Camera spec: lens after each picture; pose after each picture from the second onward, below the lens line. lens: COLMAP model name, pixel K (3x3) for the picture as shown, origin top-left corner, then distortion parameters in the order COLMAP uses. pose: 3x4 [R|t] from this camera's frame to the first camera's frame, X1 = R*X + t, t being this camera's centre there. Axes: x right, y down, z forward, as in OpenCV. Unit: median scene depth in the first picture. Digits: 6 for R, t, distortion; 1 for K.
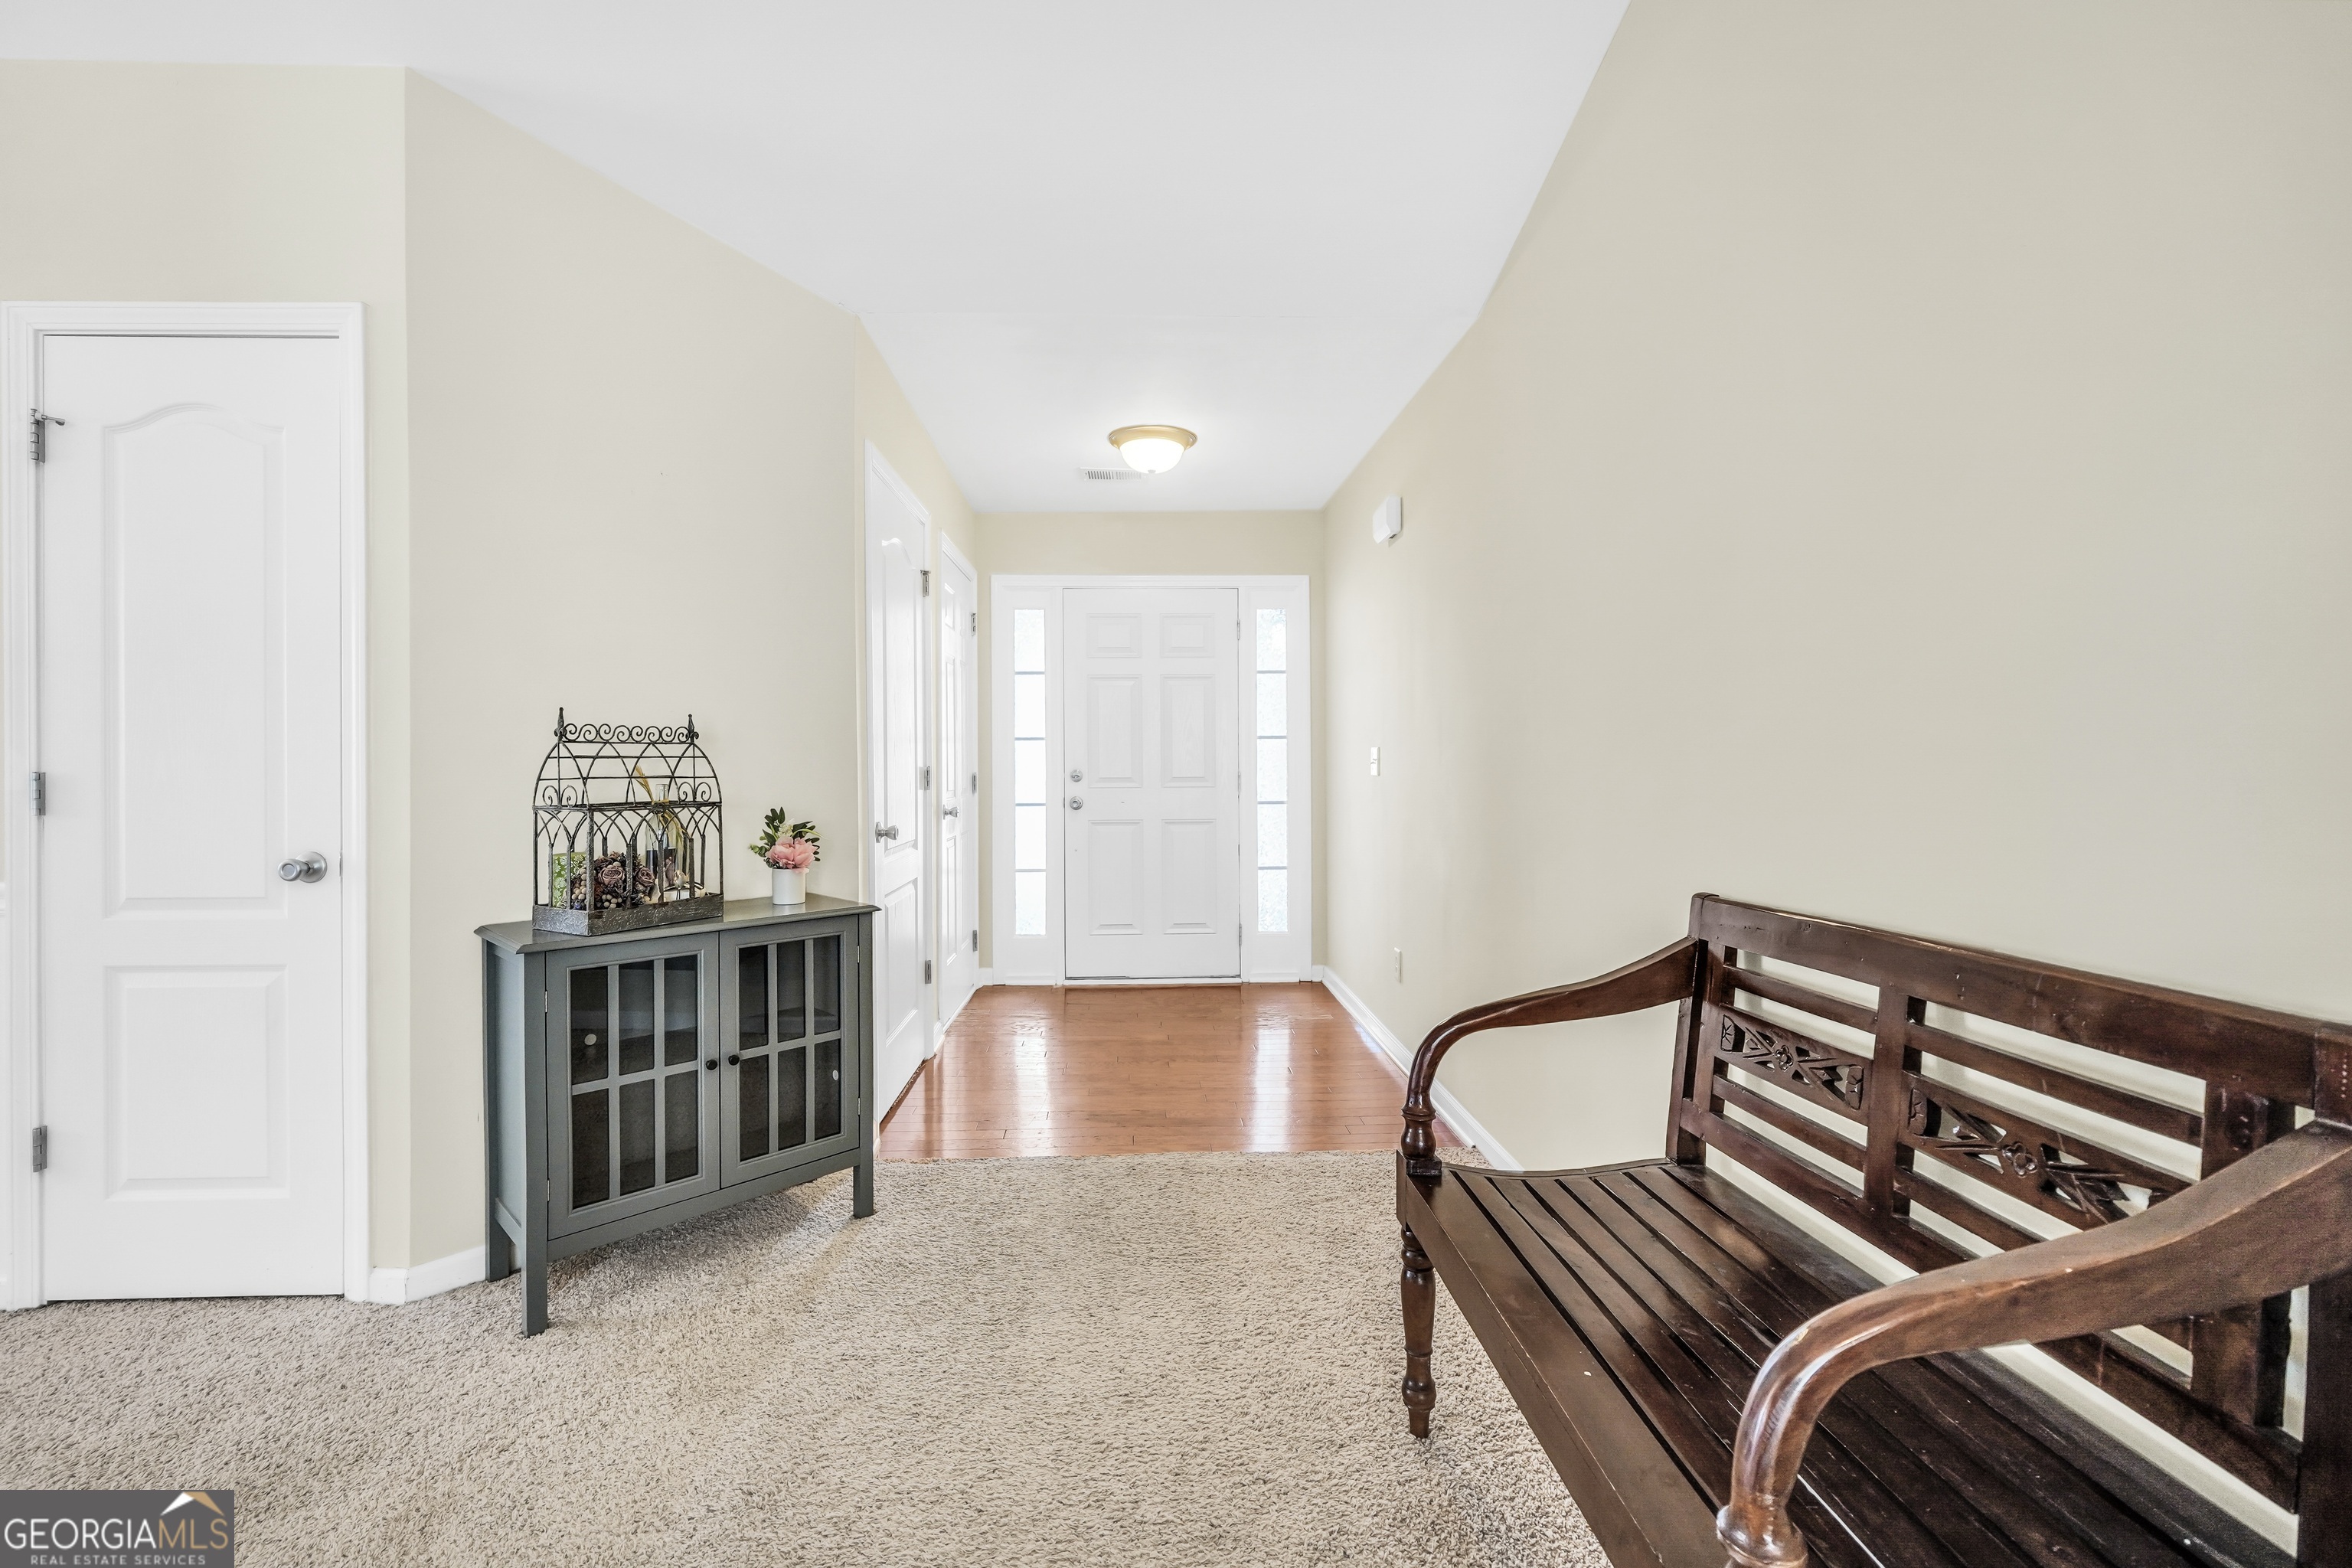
lens RADIAL K [[1003.5, 0, 1175.3], [0, 1003.5, 766.8], [0, 0, 1]] dist [-0.024738, 0.009896]
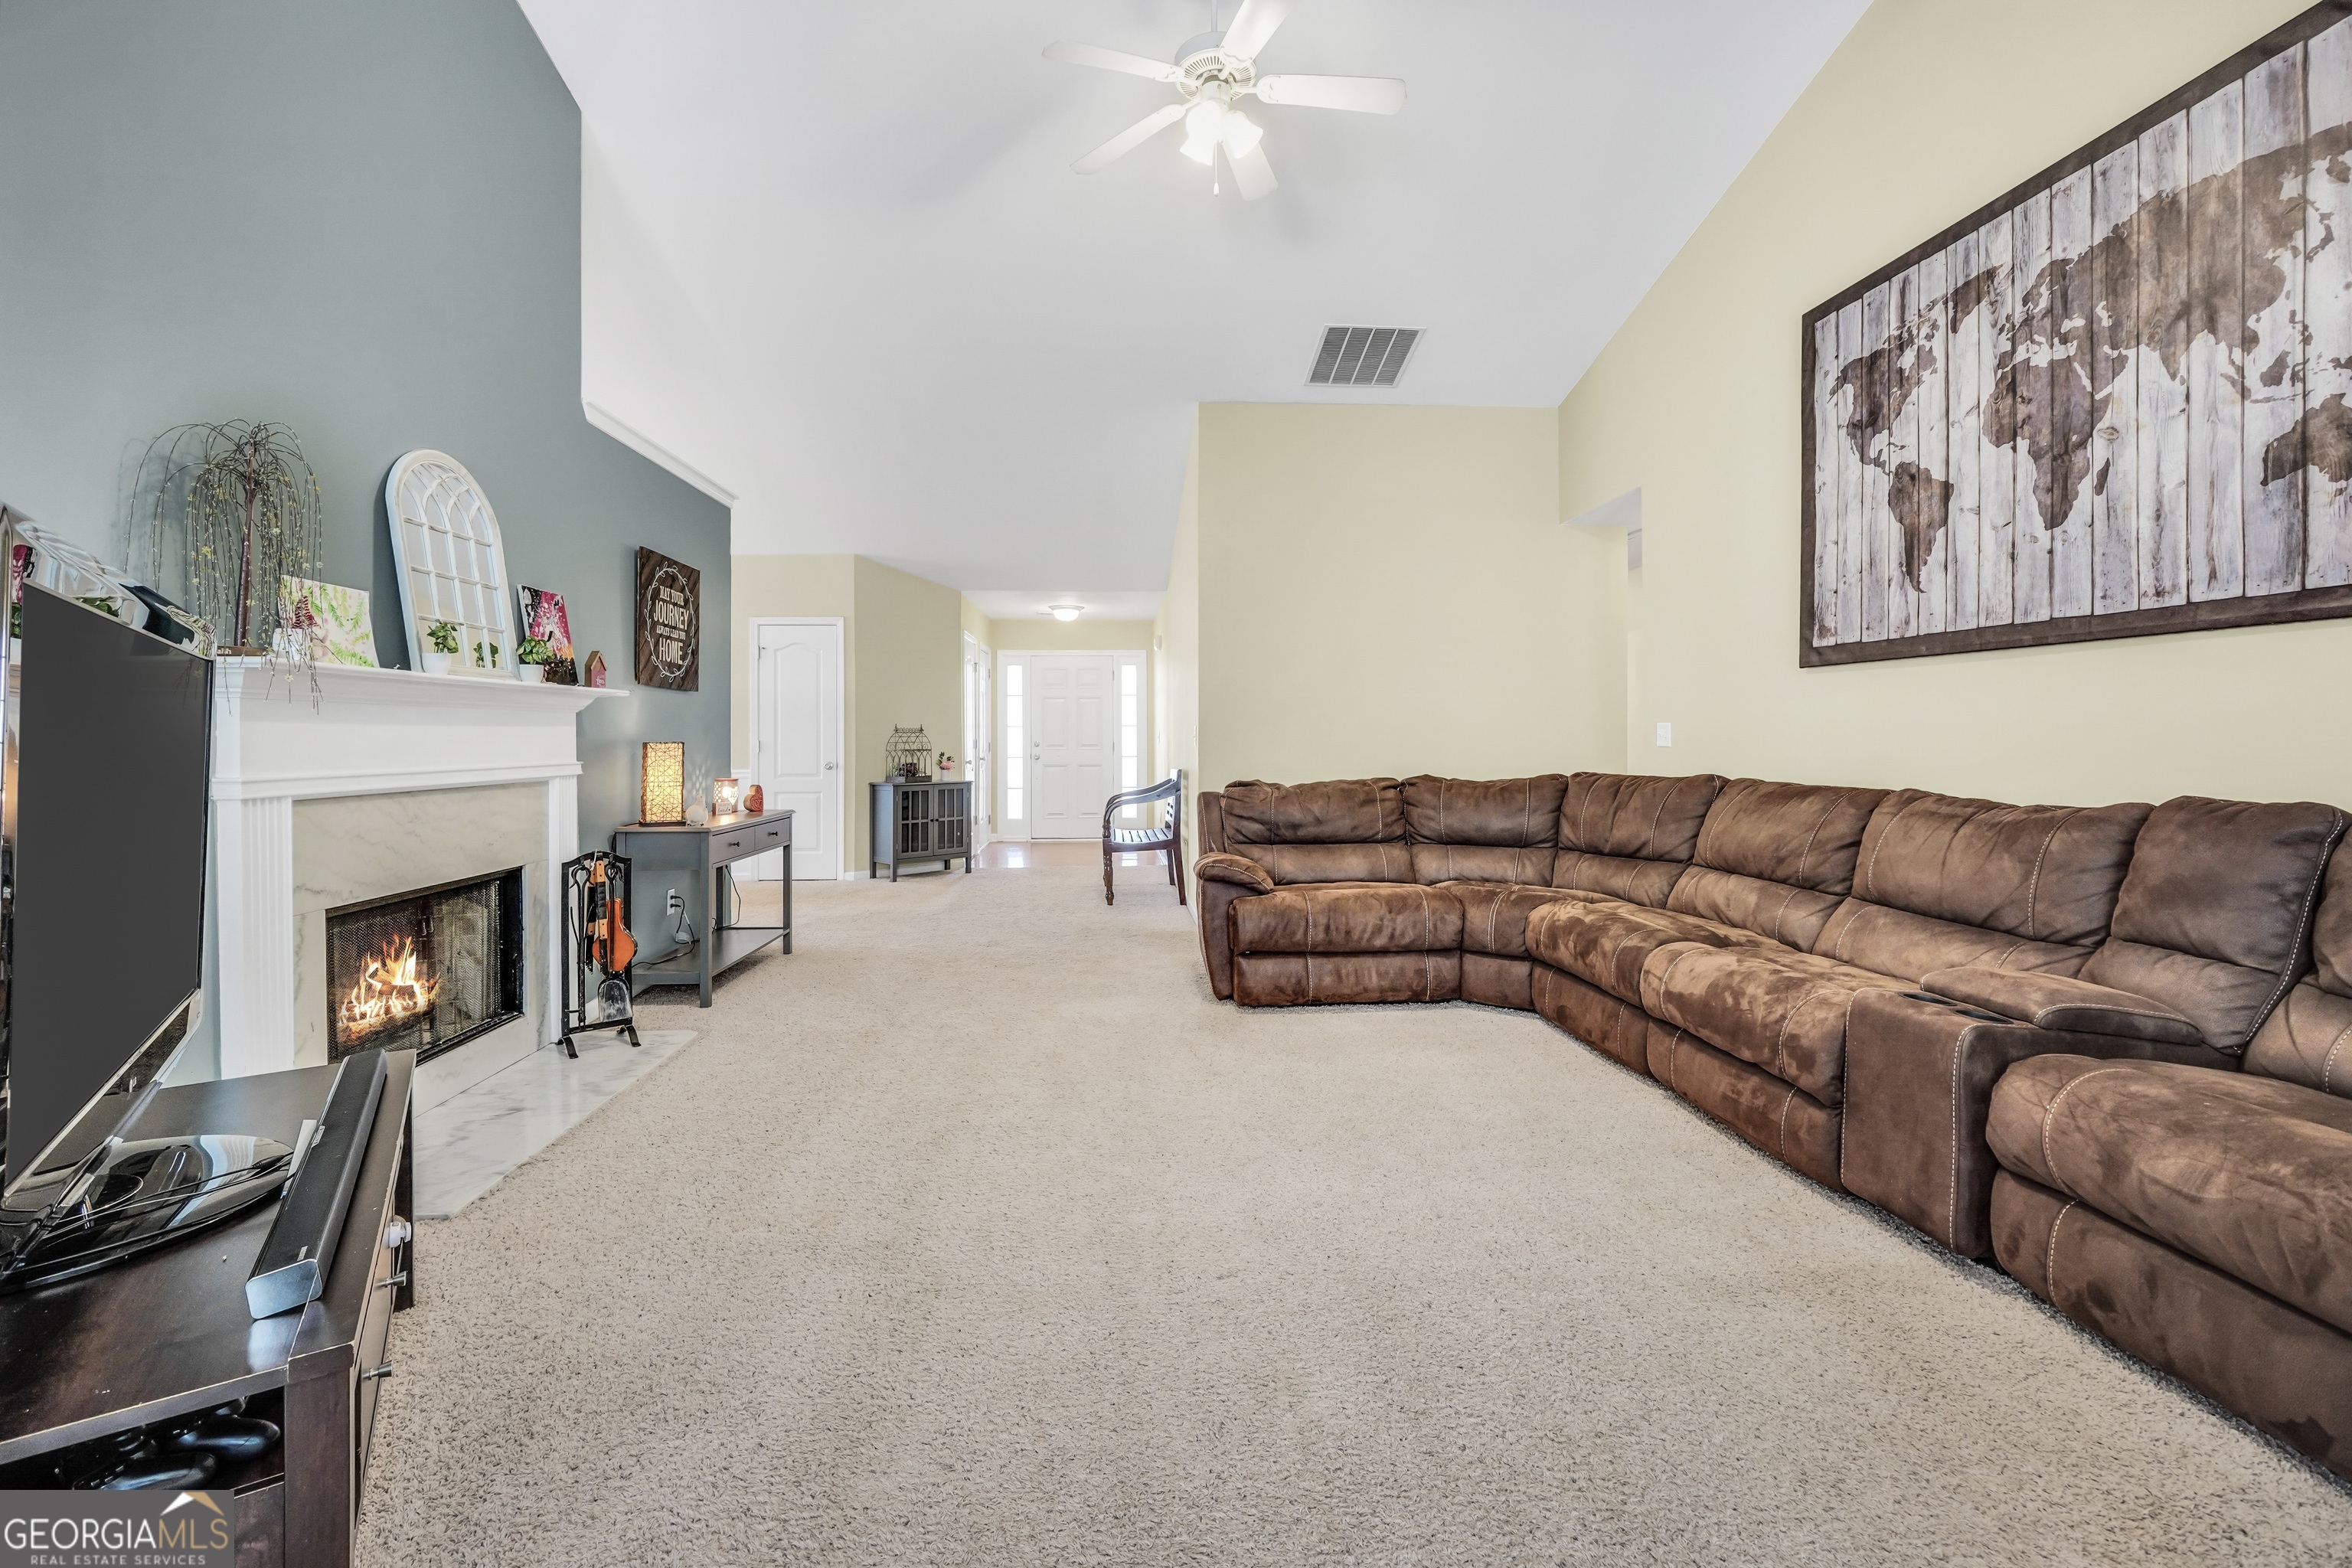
lens RADIAL K [[993.5, 0, 1163.5], [0, 993.5, 778.8], [0, 0, 1]] dist [-0.016930, 0.006651]
pose [[0.999941, 0.002731, 0.010509, 0.242400], [-0.003158, 0.999160, 0.040854, -0.006753], [-0.010388, -0.040884, 0.999110, -1.817881]]
